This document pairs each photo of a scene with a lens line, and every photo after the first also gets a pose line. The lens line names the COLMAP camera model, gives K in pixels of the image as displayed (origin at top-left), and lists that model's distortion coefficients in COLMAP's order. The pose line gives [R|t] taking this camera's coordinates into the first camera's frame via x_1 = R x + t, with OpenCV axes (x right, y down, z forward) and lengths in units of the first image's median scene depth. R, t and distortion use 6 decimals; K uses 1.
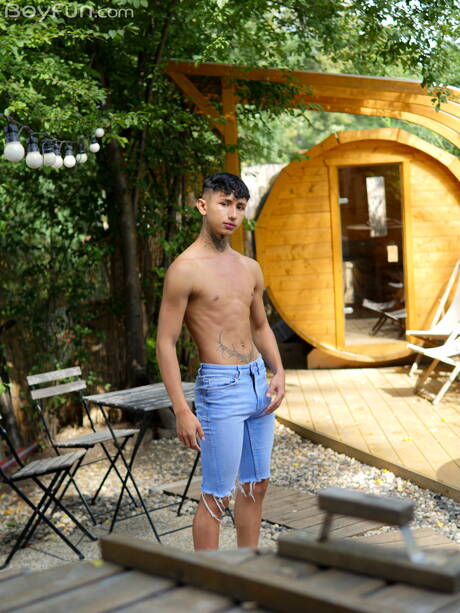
lens RADIAL K [[1096.9, 0, 230.0], [0, 1096.9, 306.5], [0, 0, 1]] dist [-0.058292, -0.197504]
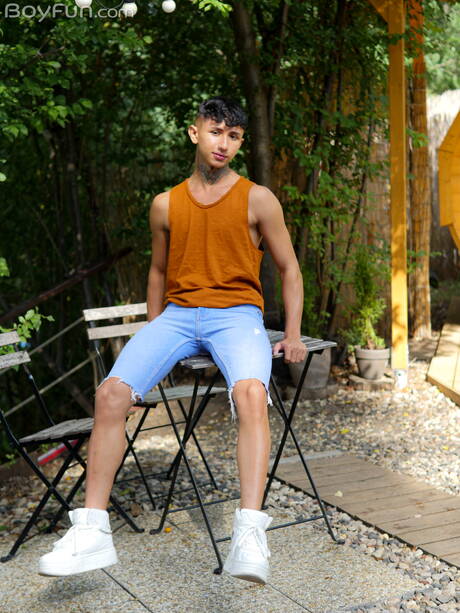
lens RADIAL K [[1096.9, 0, 230.0], [0, 1096.9, 306.5], [0, 0, 1]] dist [-0.058292, -0.197504]
pose [[0.976588, 0.055875, -0.207735, 0.063044], [-0.046810, 0.997735, 0.048303, 0.015962], [0.209964, -0.037448, 0.976992, 0.218150]]
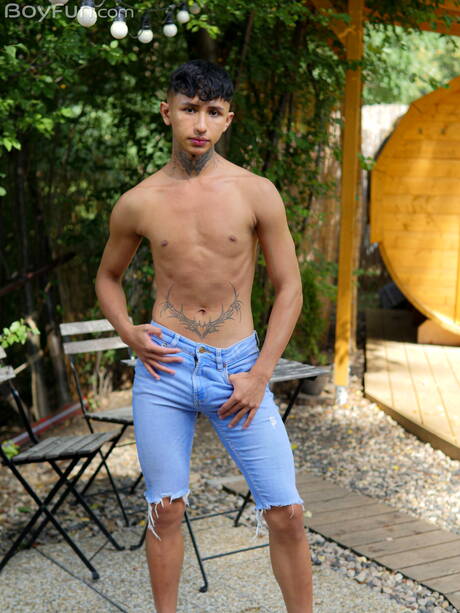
lens RADIAL K [[1096.9, 0, 230.0], [0, 1096.9, 306.5], [0, 0, 1]] dist [-0.058292, -0.197504]
pose [[0.990778, 0.099722, -0.091727, 0.002788], [-0.095567, 0.994234, 0.048636, 0.002103], [0.096049, -0.039421, 0.994596, 0.199131]]
